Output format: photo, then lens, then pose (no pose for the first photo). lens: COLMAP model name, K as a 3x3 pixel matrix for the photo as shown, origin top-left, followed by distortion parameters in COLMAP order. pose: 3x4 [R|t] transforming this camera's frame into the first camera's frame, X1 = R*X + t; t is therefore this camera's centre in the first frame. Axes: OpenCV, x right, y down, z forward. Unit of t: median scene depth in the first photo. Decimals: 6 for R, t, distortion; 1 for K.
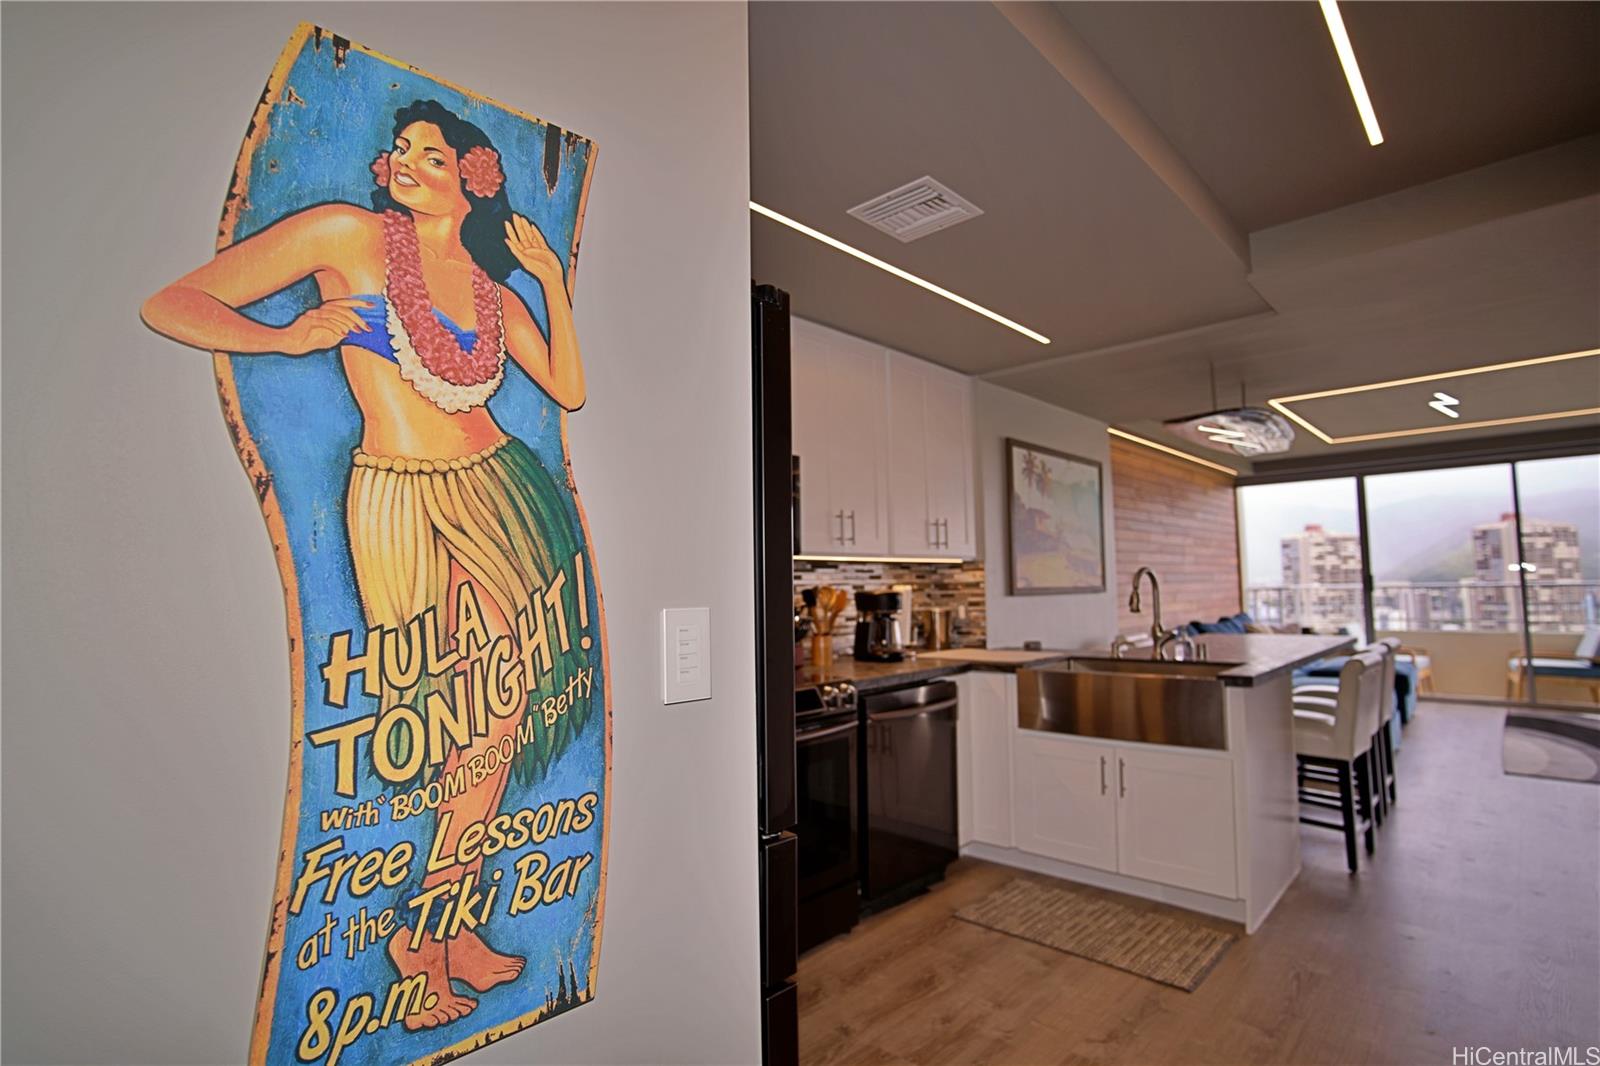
lens RADIAL K [[782.9, 0, 805.7], [0, 782.9, 532.1], [0, 0, 1]] dist [-0.066626, 0.028045]
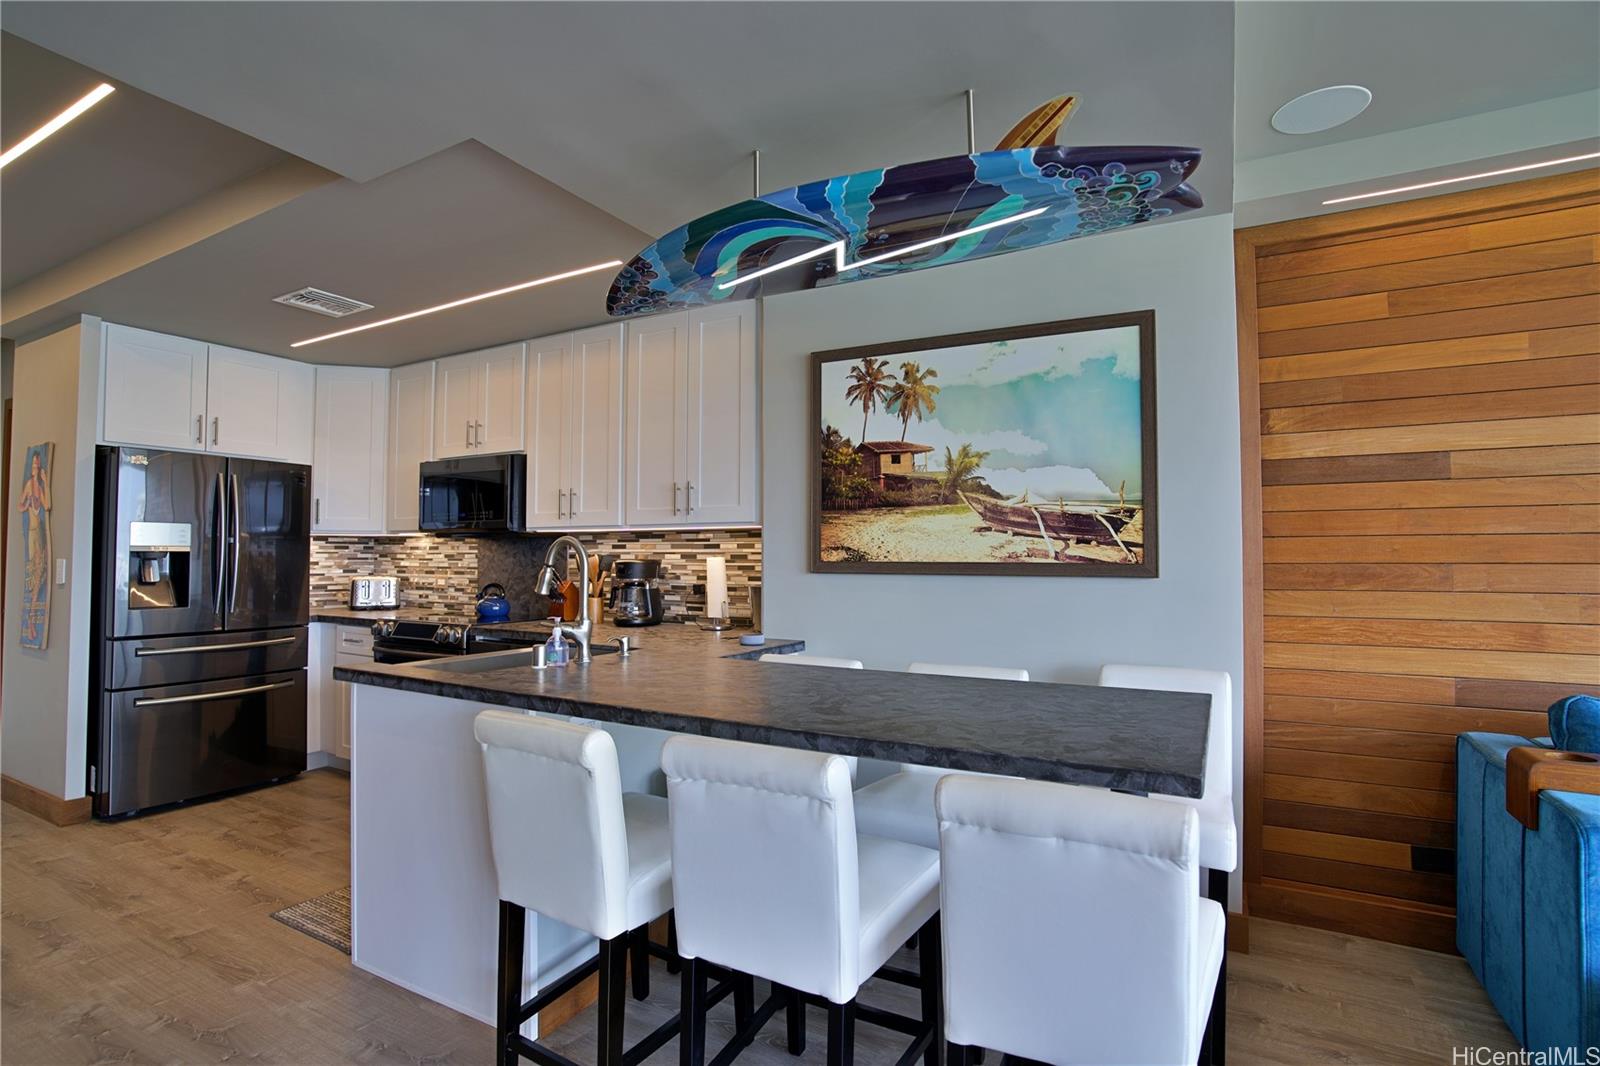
lens RADIAL K [[782.9, 0, 805.7], [0, 782.9, 532.1], [0, 0, 1]] dist [-0.066626, 0.028045]
pose [[0.254914, -0.012978, -0.966877, 1.012719], [0.062471, 0.998042, 0.003074, 0.043593], [0.964944, -0.061185, 0.255225, 0.847615]]
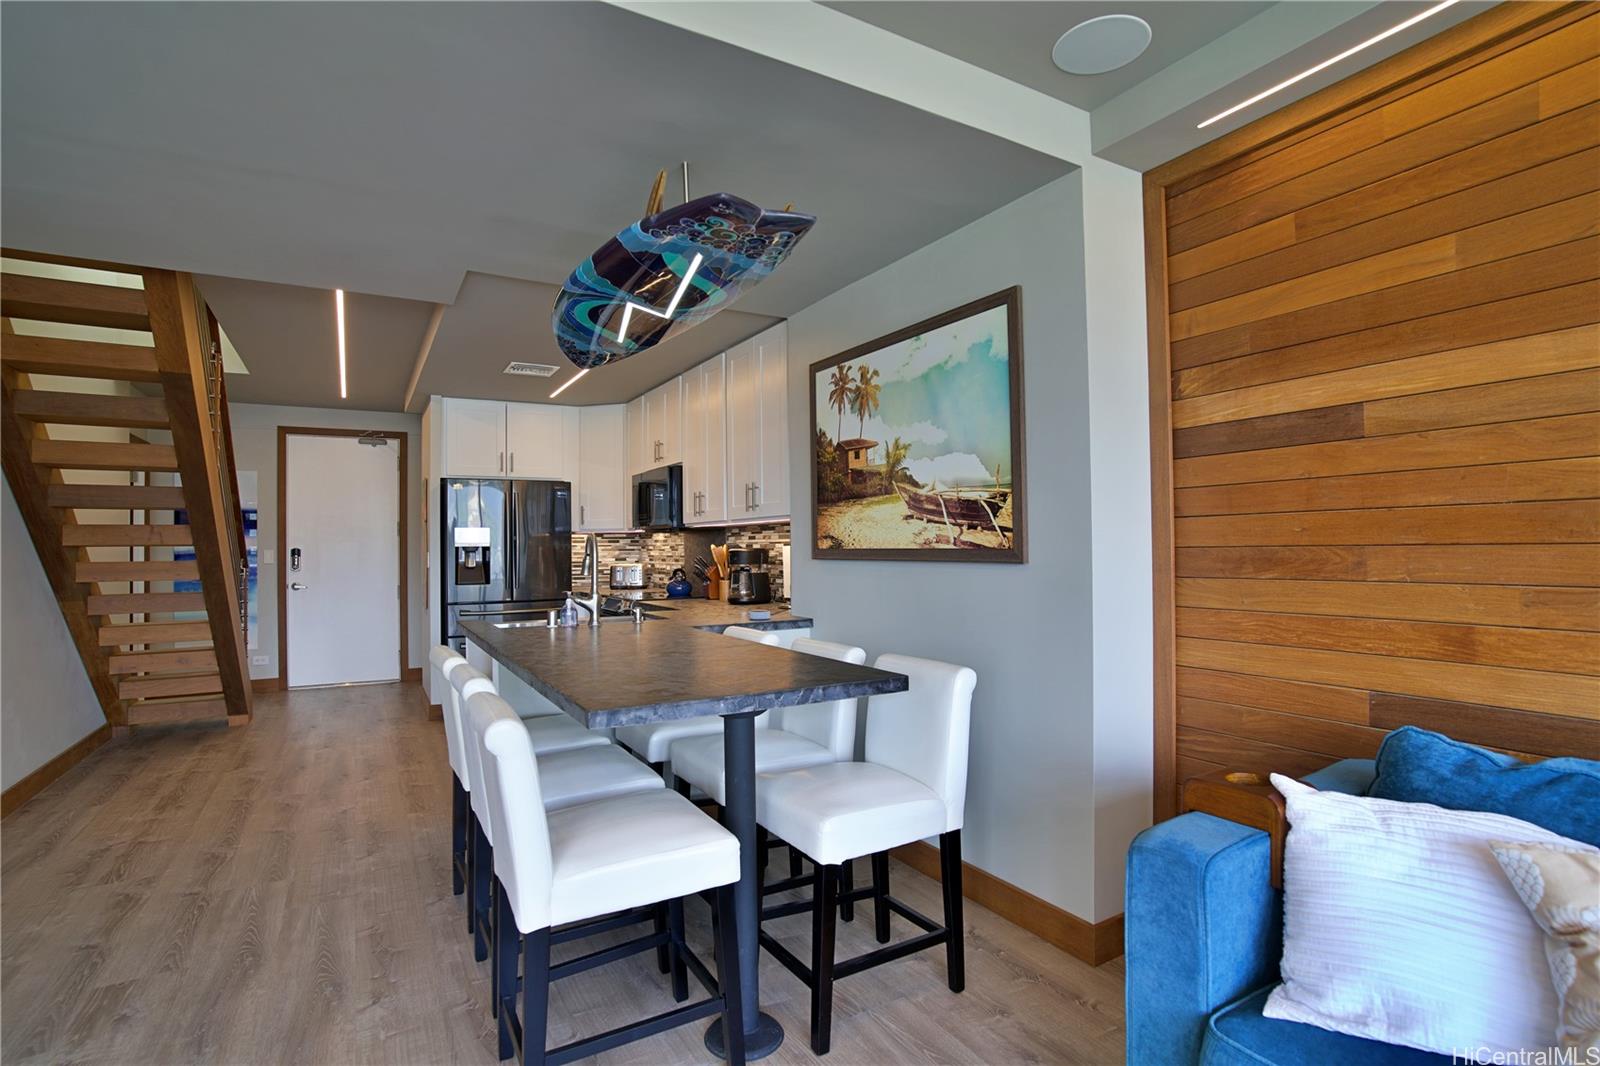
lens RADIAL K [[782.9, 0, 805.7], [0, 782.9, 532.1], [0, 0, 1]] dist [-0.066626, 0.028045]
pose [[-0.275434, 0.002487, -0.961317, 1.111122], [0.083563, 0.996273, -0.021365, 0.074049], [0.957681, -0.086215, -0.274615, 1.276842]]
